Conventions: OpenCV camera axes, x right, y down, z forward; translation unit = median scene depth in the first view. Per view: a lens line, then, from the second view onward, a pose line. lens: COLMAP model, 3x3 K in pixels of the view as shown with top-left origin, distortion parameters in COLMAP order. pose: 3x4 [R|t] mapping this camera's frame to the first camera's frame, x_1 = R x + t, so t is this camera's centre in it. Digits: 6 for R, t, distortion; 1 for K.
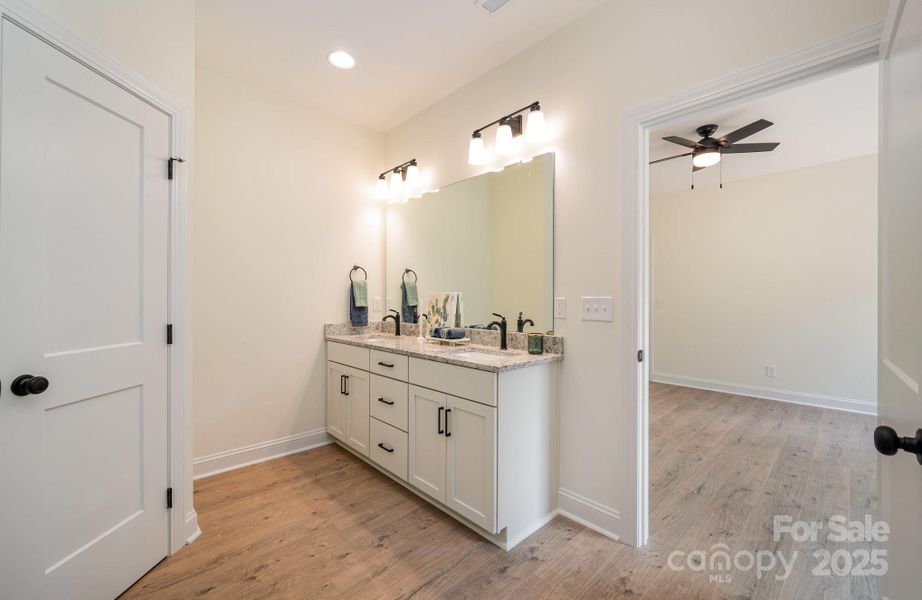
lens RADIAL K [[369.9, 0, 461.0], [0, 369.9, 300.0], [0, 0, 1]] dist [-0.002169, -0.000193]
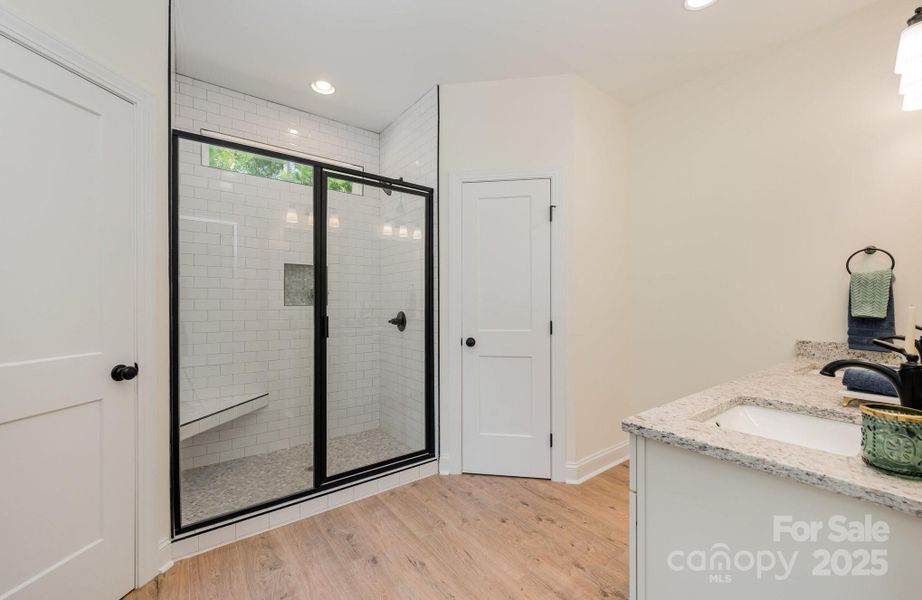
lens RADIAL K [[369.9, 0, 461.0], [0, 369.9, 300.0], [0, 0, 1]] dist [-0.002169, -0.000193]
pose [[-0.102246, -0.004359, -0.994750, 0.702542], [-0.003924, 0.999984, -0.003979, -0.008289], [0.994751, 0.003496, -0.102262, 0.797652]]
